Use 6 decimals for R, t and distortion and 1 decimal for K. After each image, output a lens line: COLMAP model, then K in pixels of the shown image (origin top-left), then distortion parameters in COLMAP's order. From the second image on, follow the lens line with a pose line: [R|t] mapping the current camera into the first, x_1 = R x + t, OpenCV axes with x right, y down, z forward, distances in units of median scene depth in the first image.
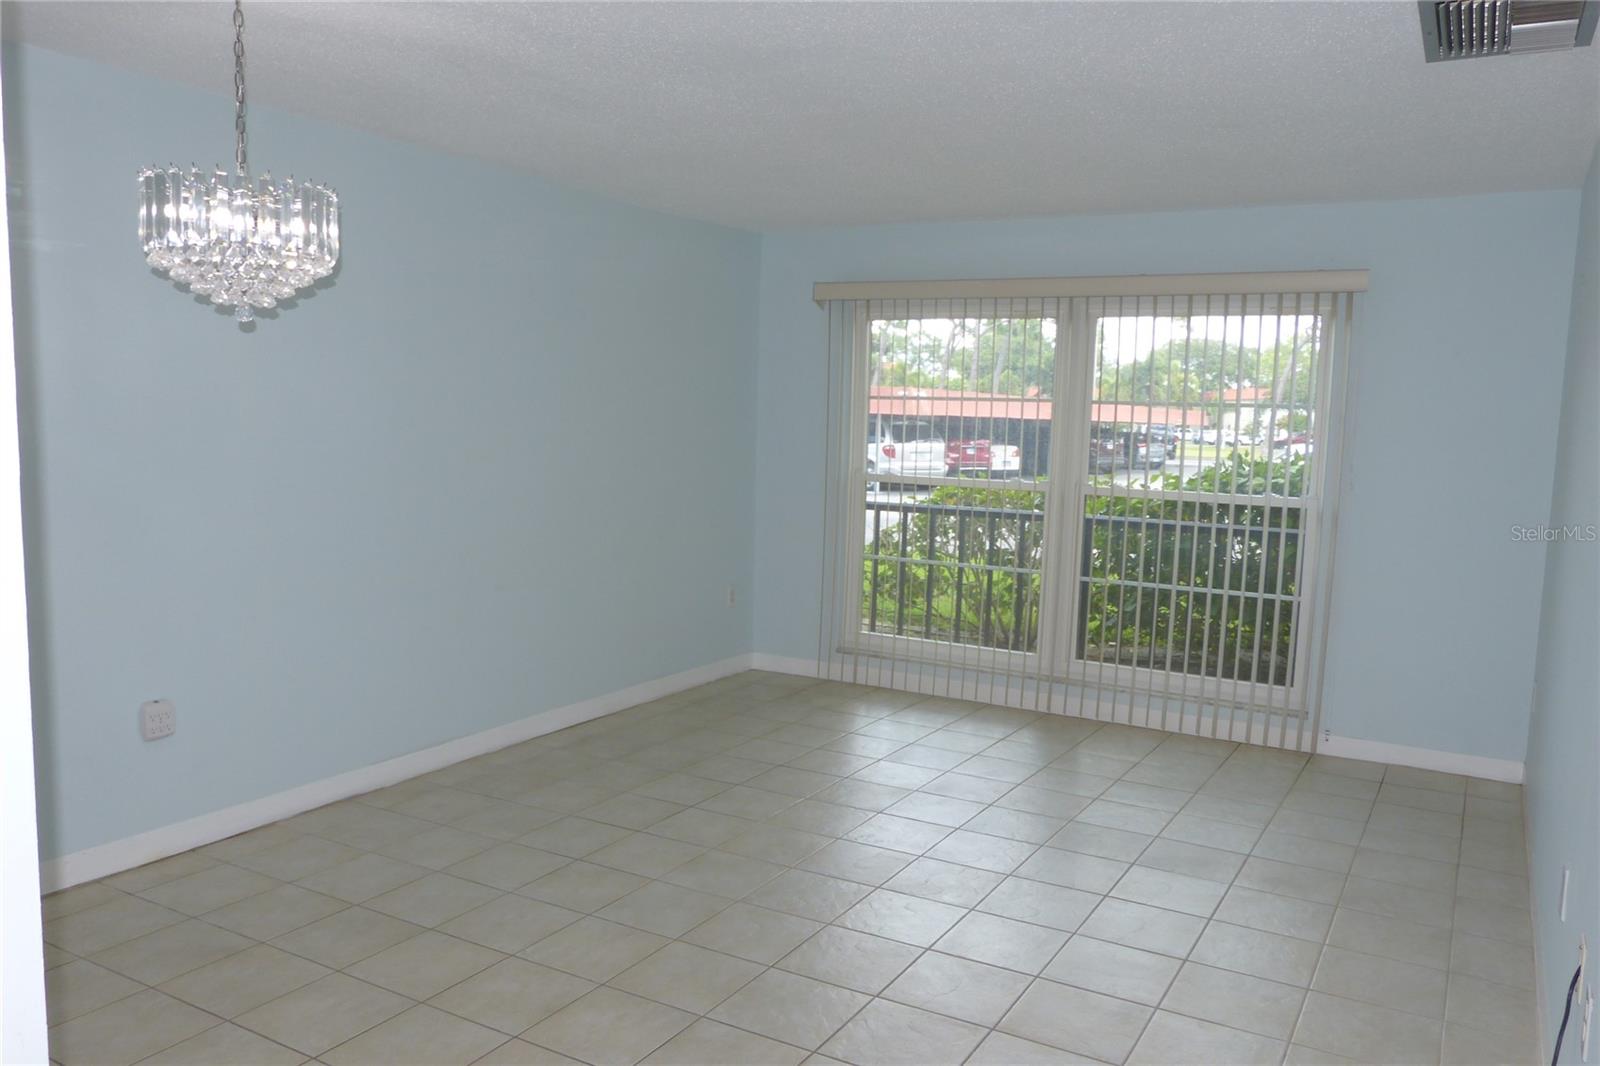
lens RADIAL K [[1162.1, 0, 800.0], [0, 1162.1, 533.0], [0, 0, 1]] dist [-0.056747, 0.032755]
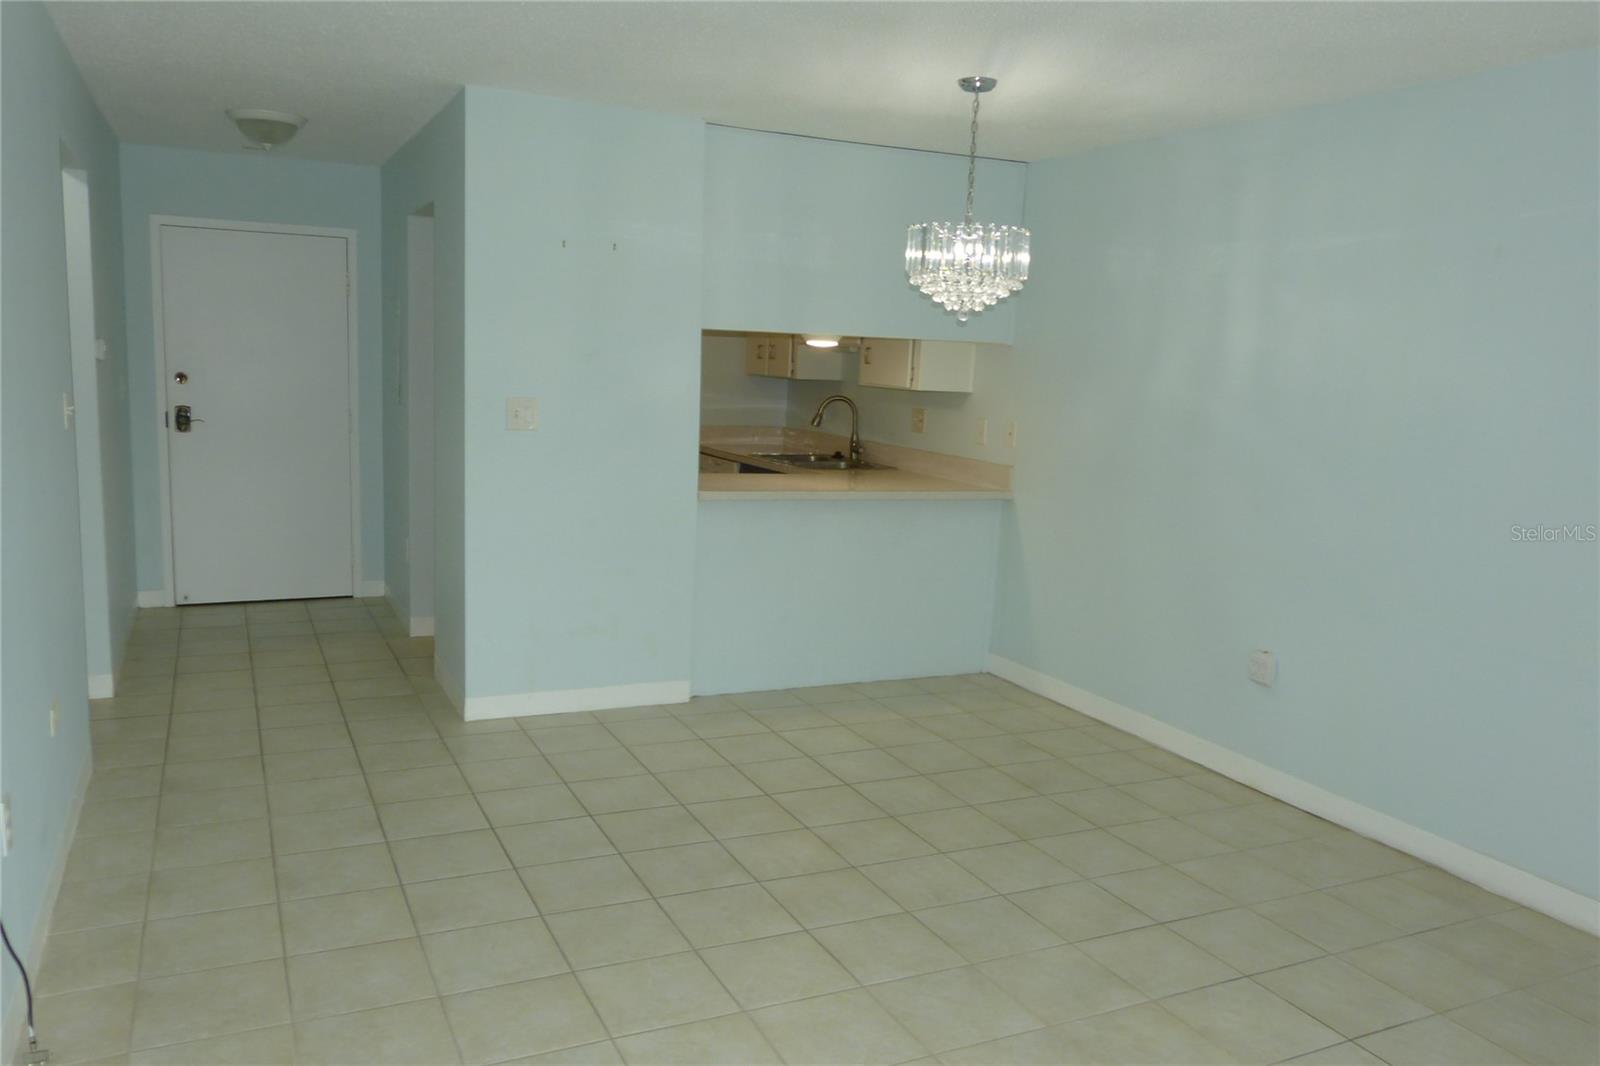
lens RADIAL K [[1162.1, 0, 800.0], [0, 1162.1, 533.0], [0, 0, 1]] dist [-0.056747, 0.032755]
pose [[-0.529192, 0.085977, -0.844135, 0.672009], [-0.142007, 0.971847, 0.188009, -0.123487], [0.836535, 0.219366, -0.502084, 1.206167]]
